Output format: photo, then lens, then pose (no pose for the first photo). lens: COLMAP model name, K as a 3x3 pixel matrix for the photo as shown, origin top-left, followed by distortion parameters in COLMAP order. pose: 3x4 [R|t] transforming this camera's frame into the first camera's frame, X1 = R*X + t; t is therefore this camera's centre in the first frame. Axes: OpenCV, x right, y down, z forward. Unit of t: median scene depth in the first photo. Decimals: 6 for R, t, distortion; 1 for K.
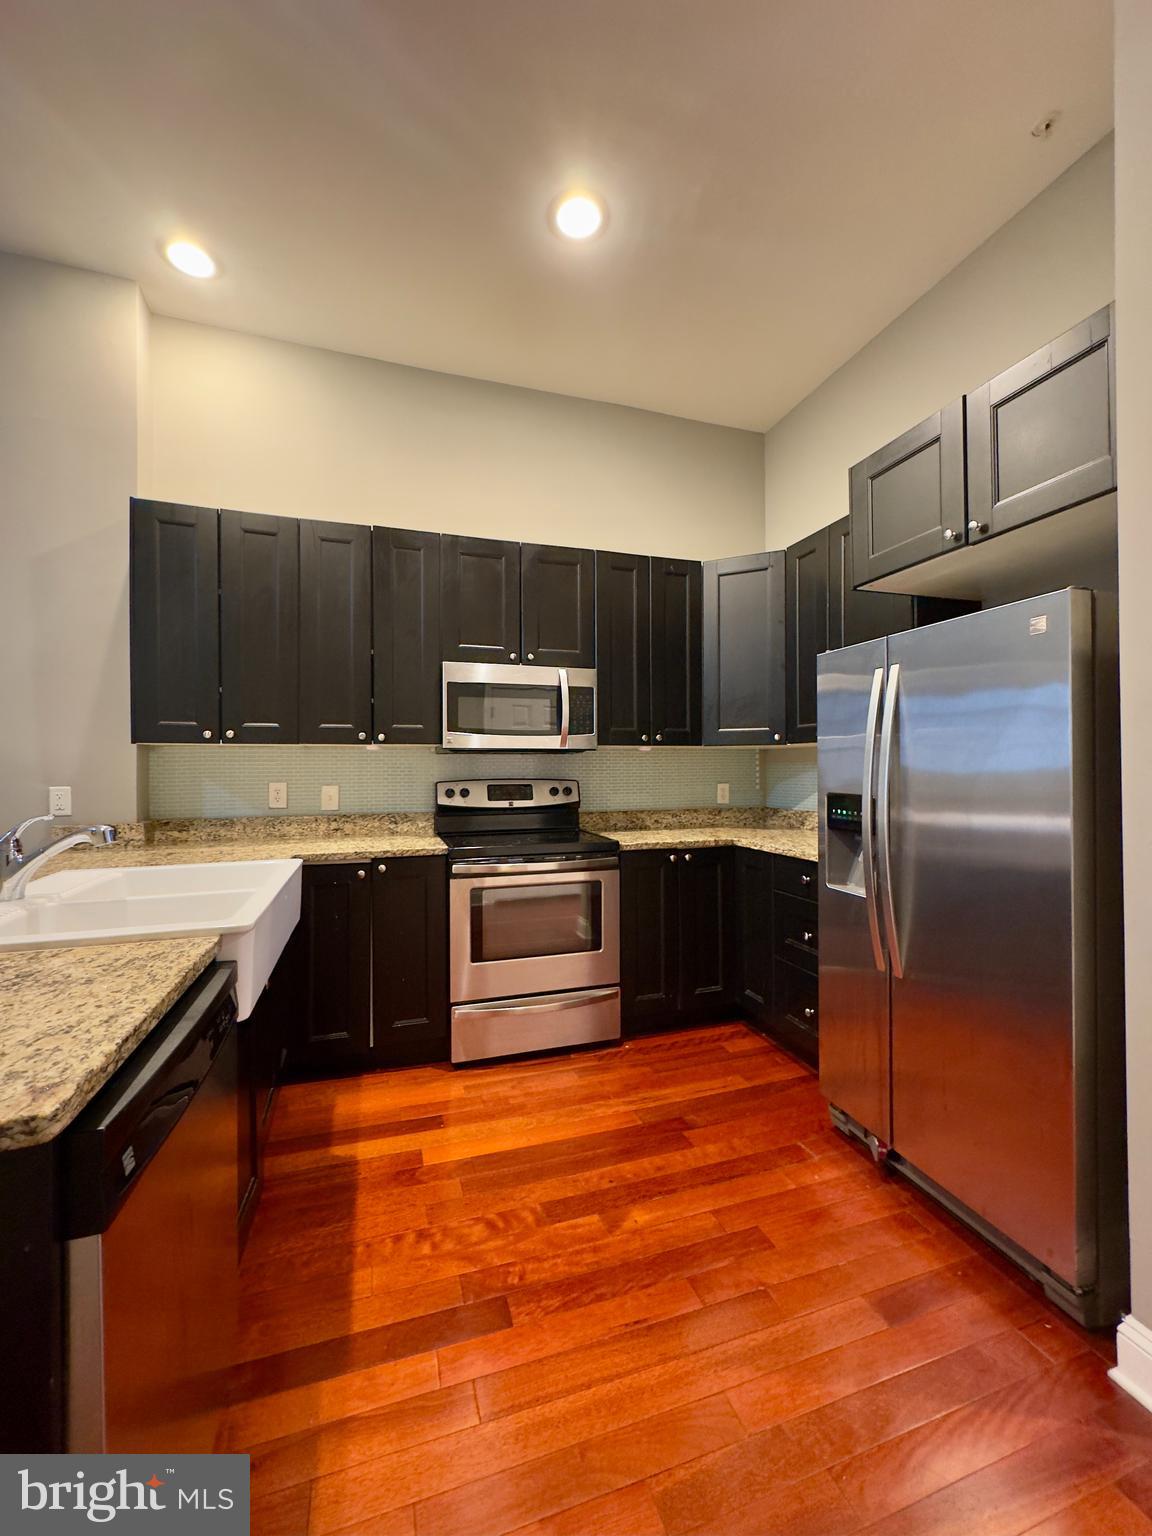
lens RADIAL K [[611.1, 0, 575.8], [0, 611.1, 768.7], [0, 0, 1]] dist [-0.000203, -0.000365]
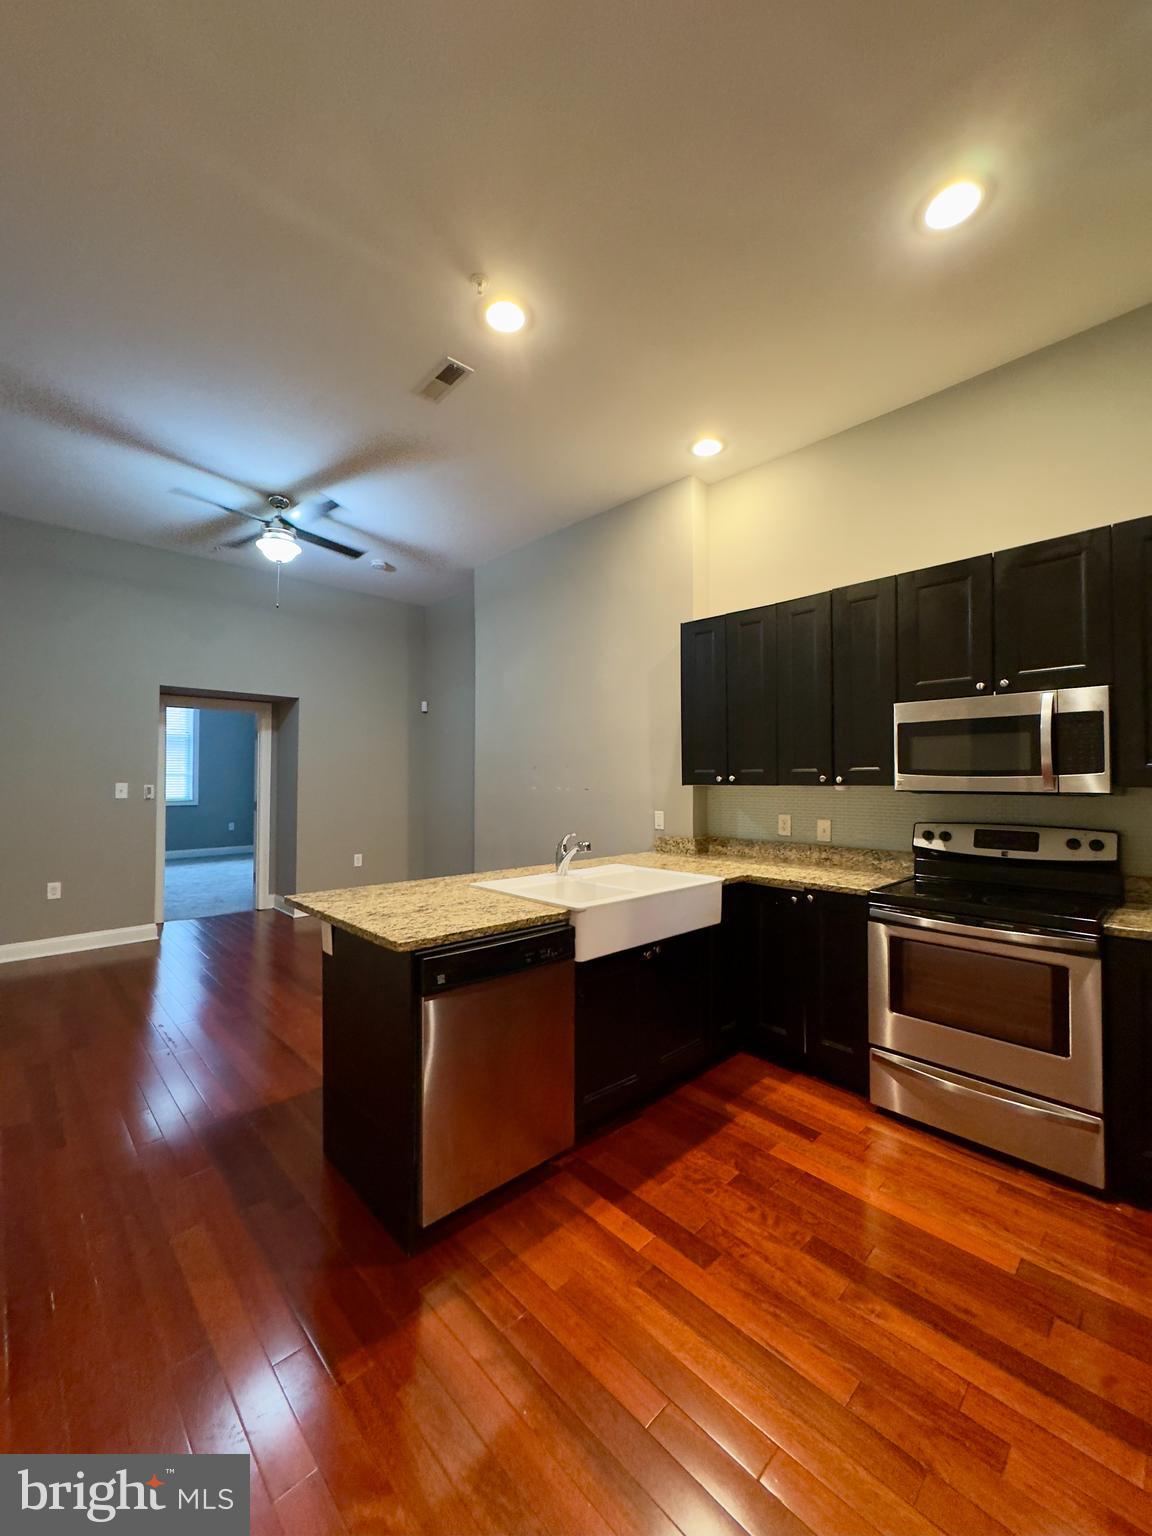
lens RADIAL K [[611.1, 0, 570.3], [0, 611.1, 768.8], [0, 0, 1]] dist [-0.000203, -0.000365]
pose [[0.416620, -0.012234, -0.908998, 0.486095], [-0.001909, 0.999895, -0.014332, -0.055330], [0.909079, 0.007706, 0.416553, 0.108089]]
